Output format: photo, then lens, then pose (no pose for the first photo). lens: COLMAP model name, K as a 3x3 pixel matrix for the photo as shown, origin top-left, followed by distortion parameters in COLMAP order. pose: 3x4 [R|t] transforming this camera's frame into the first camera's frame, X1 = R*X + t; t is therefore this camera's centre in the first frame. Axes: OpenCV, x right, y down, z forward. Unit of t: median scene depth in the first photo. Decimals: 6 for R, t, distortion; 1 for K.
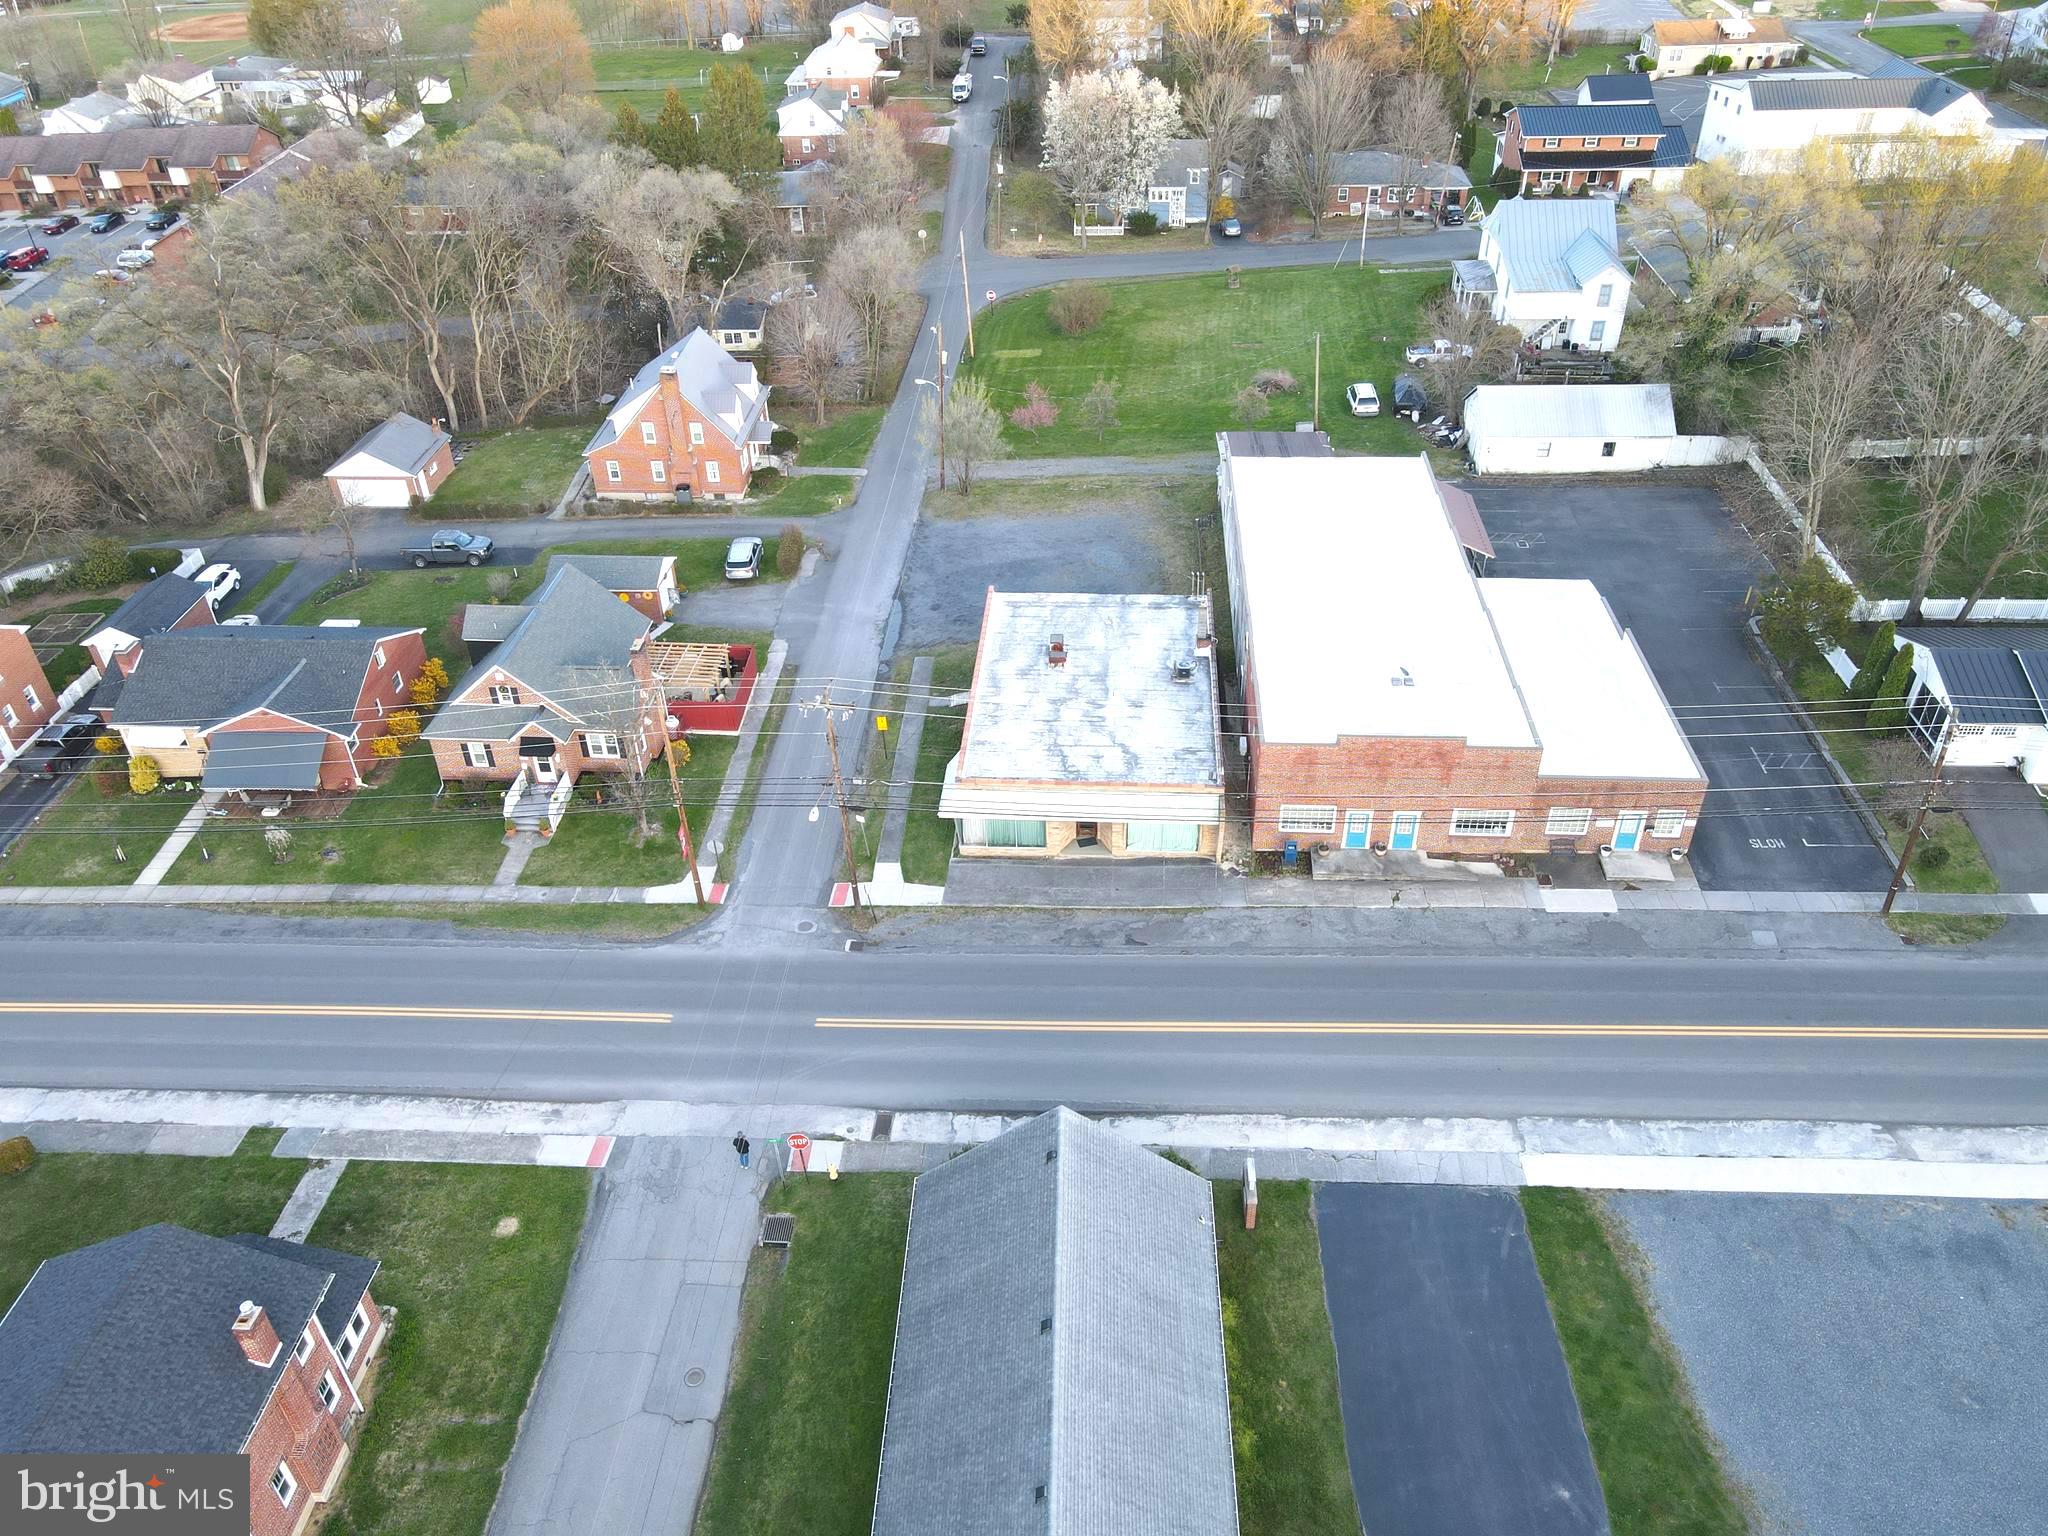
lens RADIAL K [[1508.6, 0, 1022.4], [0, 1508.6, 772.2], [0, 0, 1]] dist [0.002814, 0.021475]
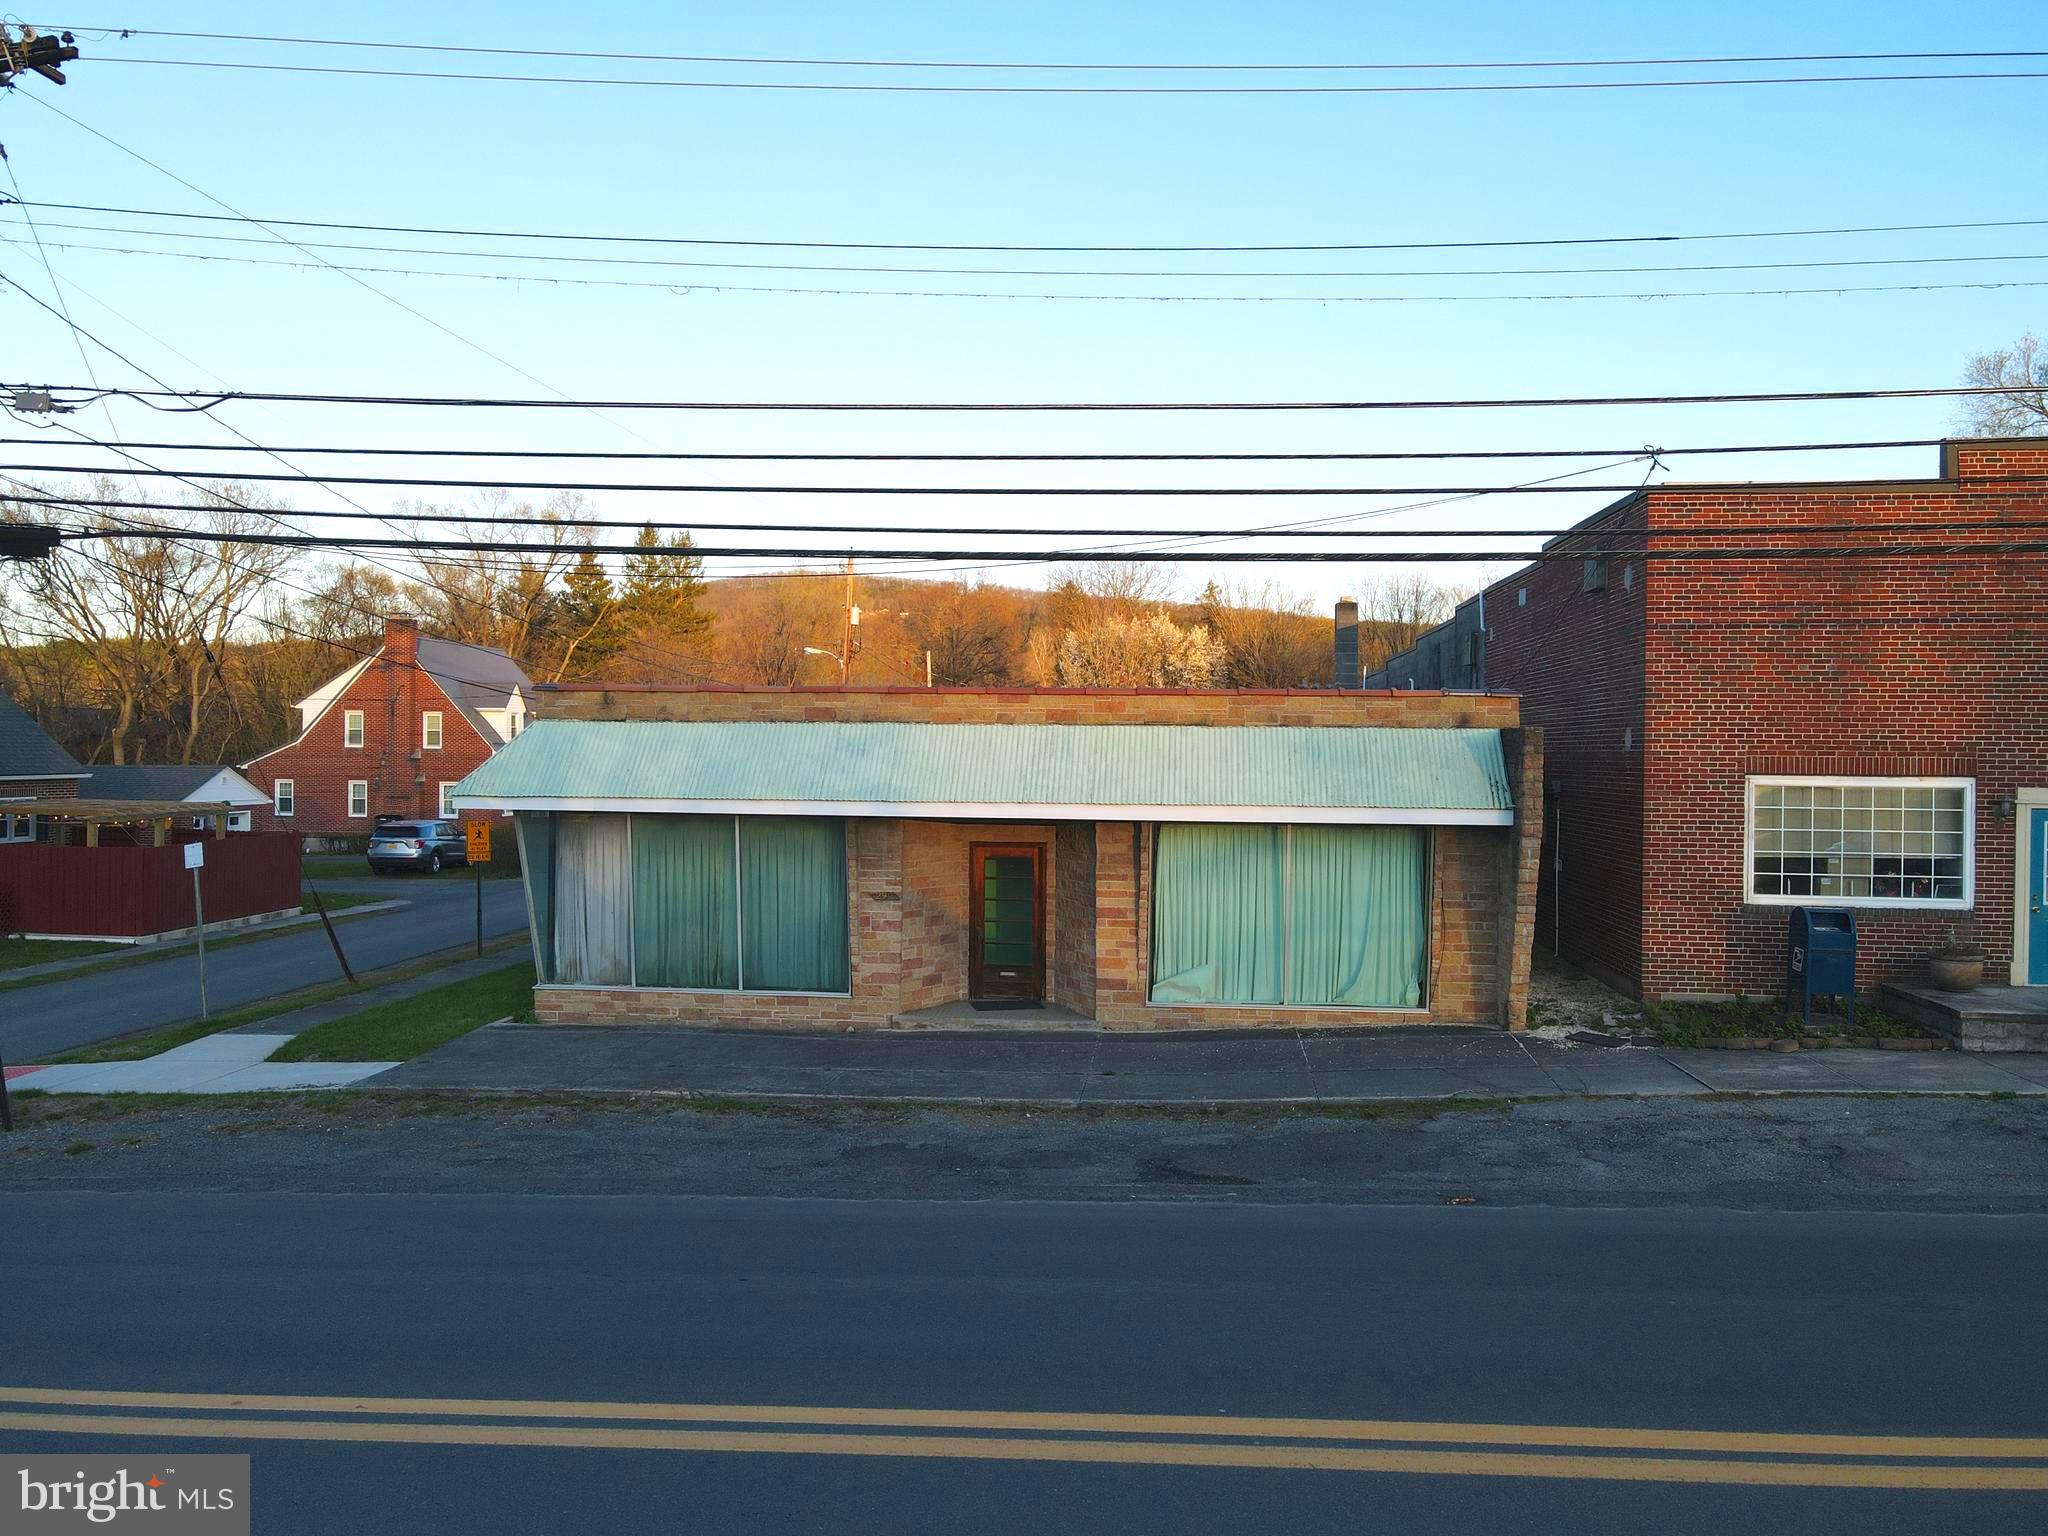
lens RADIAL K [[1508.6, 0, 1018.0], [0, 1508.6, 770.8], [0, 0, 1]] dist [0.002814, 0.021475]
pose [[0.998705, 0.032886, -0.038817, 0.055027], [-0.049227, 0.817257, -0.574166, 0.171079], [0.012841, 0.575334, 0.817818, 0.765417]]
